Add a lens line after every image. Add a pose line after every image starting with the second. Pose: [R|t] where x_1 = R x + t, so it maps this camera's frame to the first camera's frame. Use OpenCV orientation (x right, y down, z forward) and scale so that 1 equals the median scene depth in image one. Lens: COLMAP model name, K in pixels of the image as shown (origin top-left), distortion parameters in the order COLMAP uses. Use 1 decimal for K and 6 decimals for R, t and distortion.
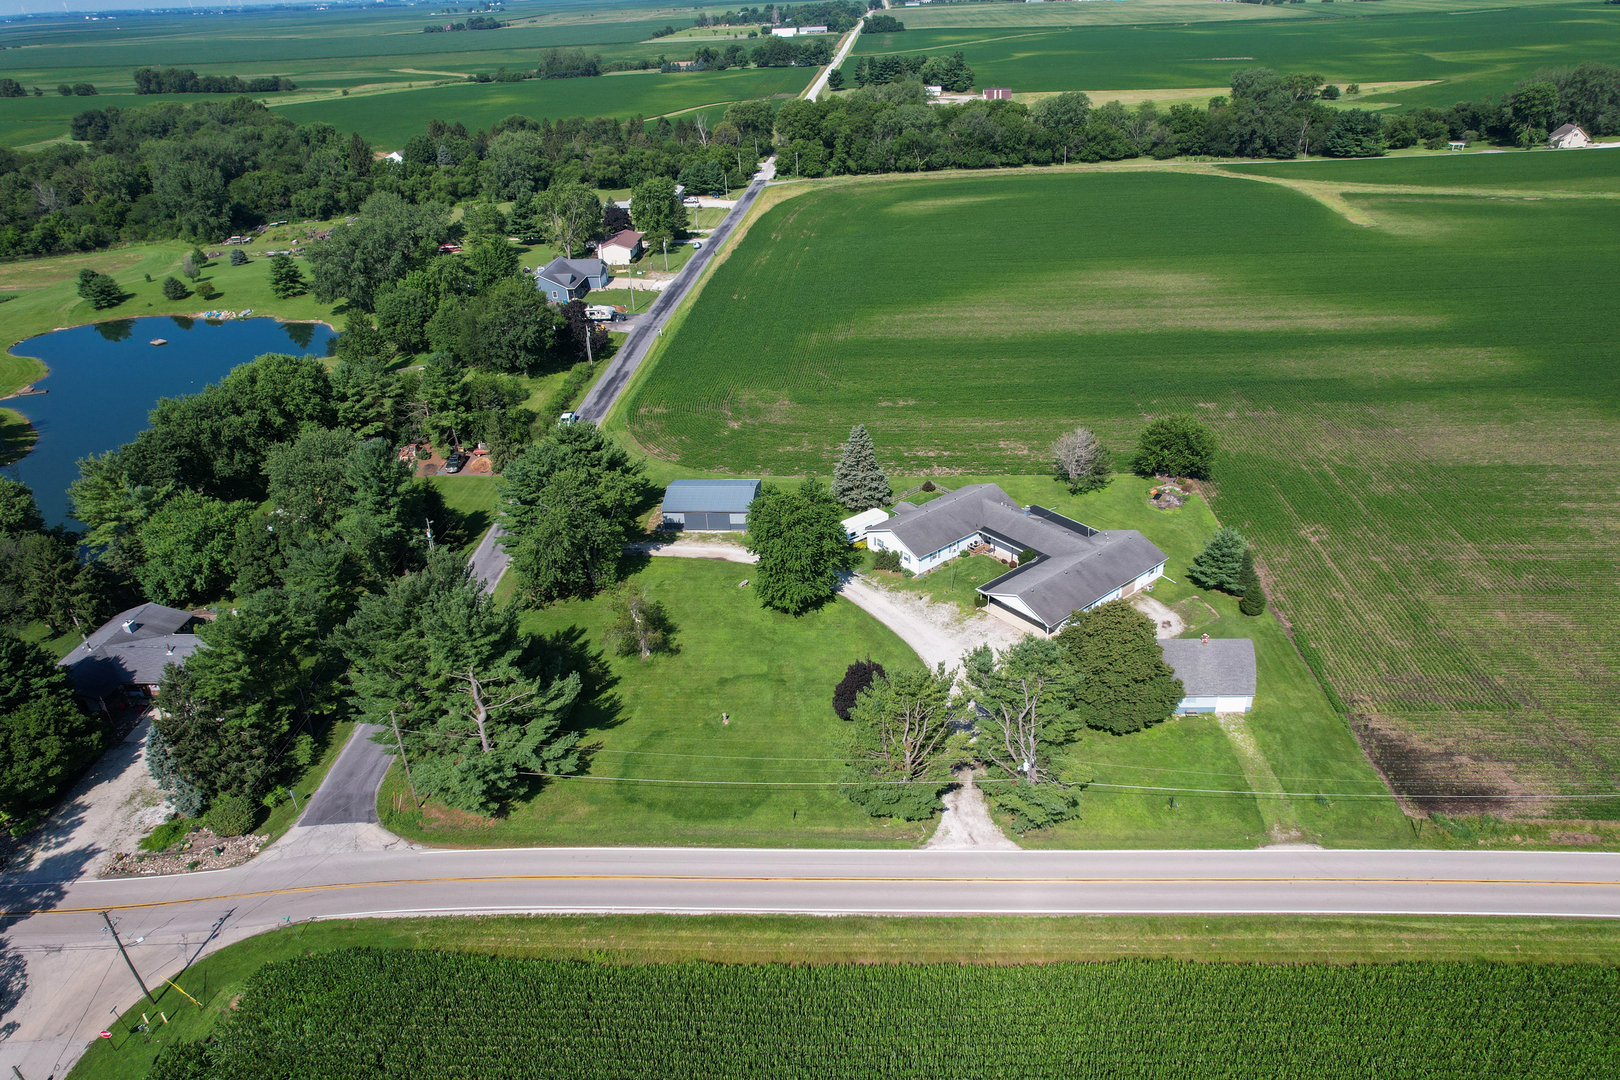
lens RADIAL K [[1042.7, 0, 806.5], [0, 1042.7, 541.1], [0, 0, 1]] dist [-0.070868, 0.069618]
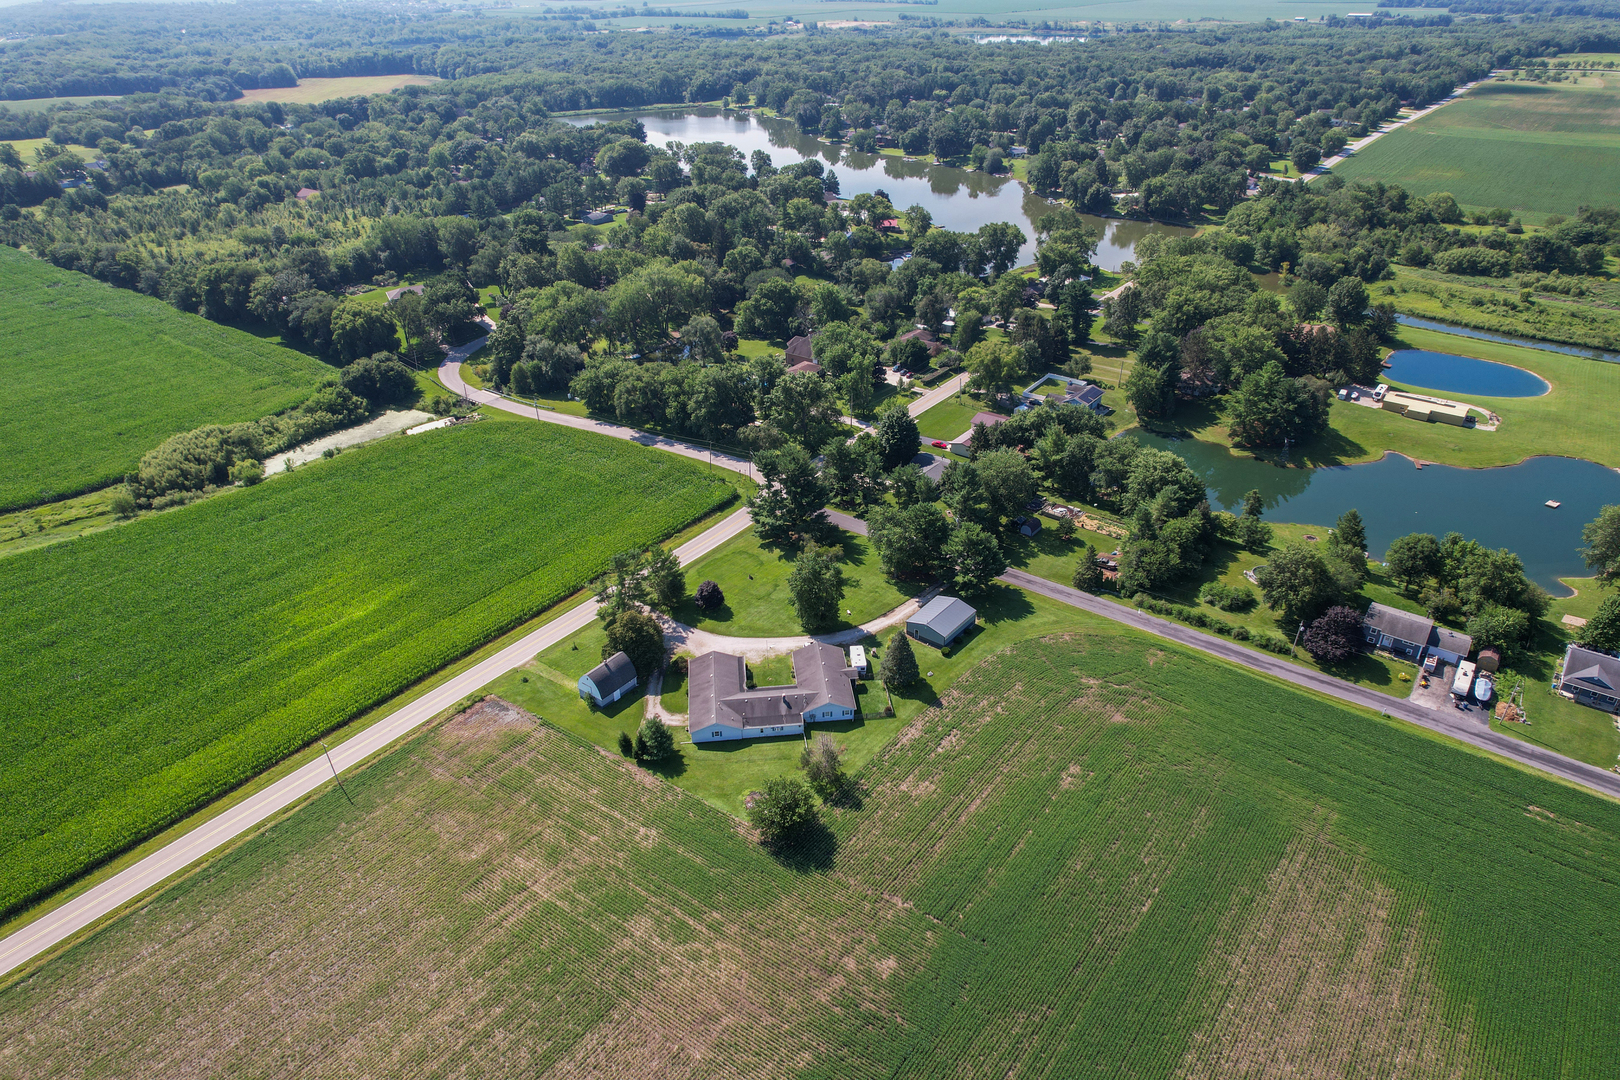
lens RADIAL K [[1057.6, 0, 861.8], [0, 1057.6, 542.1], [0, 0, 1]] dist [-0.023466, 0.000343]
pose [[-0.512959, 0.459249, -0.725234, 0.767255], [-0.398097, 0.621237, 0.674969, -0.818222], [0.760521, 0.634945, -0.135844, 0.782288]]
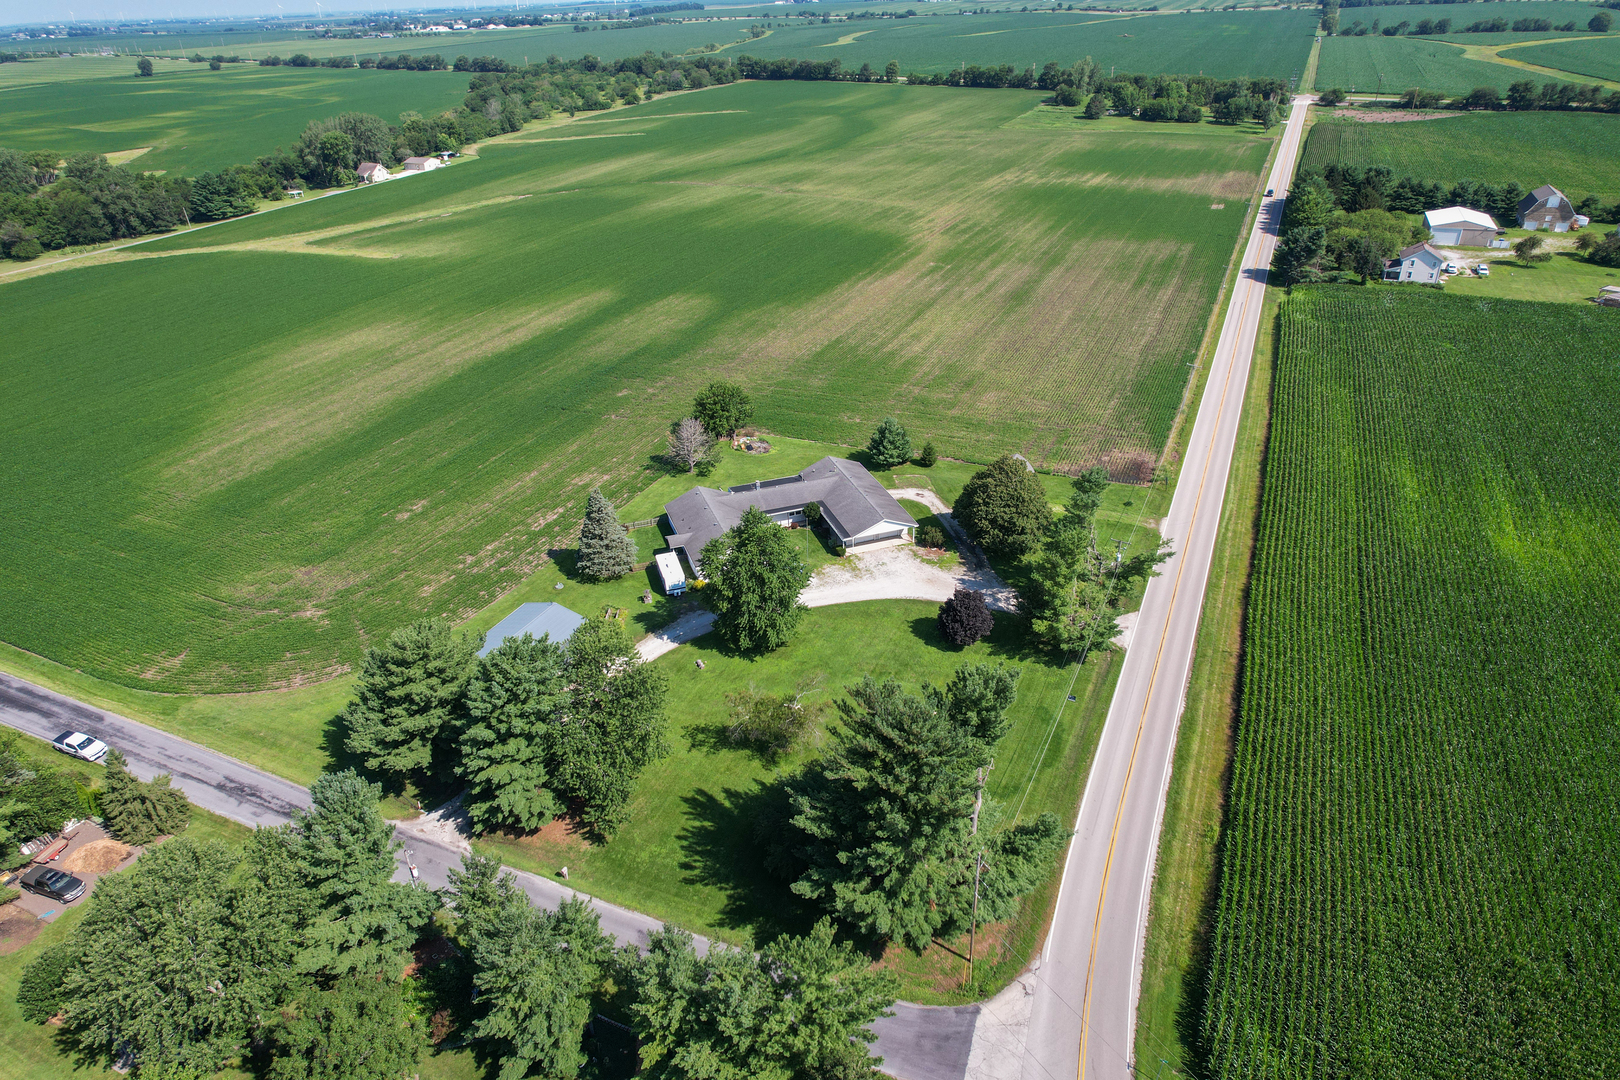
lens RADIAL K [[1030.5, 0, 810.0], [0, 1030.5, 540.0], [0, 0, 1]] dist [-0.070061, 0.067289]
pose [[0.350996, -0.424212, 0.834773, -0.482365], [0.471688, 0.850223, 0.233733, -0.143070], [-0.808896, 0.311713, 0.498521, 0.292127]]
